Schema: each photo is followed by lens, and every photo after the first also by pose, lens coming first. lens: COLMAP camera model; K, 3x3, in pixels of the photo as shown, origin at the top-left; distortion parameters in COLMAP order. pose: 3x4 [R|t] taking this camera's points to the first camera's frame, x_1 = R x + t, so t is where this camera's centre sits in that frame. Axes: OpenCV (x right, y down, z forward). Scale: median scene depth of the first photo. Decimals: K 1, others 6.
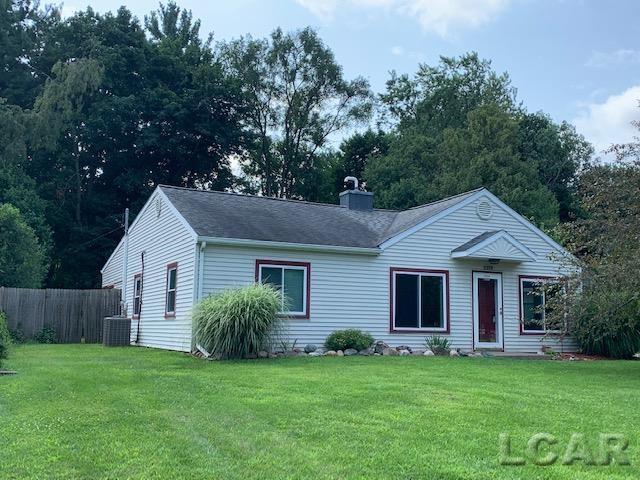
lens RADIAL K [[694.1, 0, 322.9], [0, 694.1, 246.2], [0, 0, 1]] dist [0.046906, 0.000000]
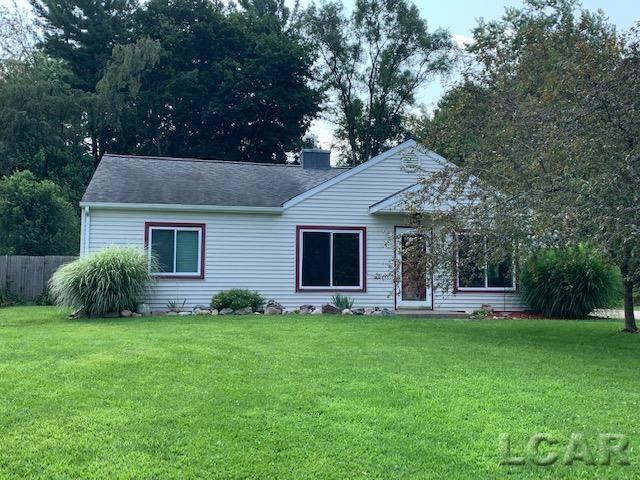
lens RADIAL K [[694.1, 0, 322.1], [0, 694.1, 234.1], [0, 0, 1]] dist [0.046906, 0.000000]
pose [[0.969093, -0.031749, -0.244644, 0.357147], [0.040095, 0.998769, 0.029211, 0.014901], [0.243416, -0.038117, 0.969173, 0.056259]]
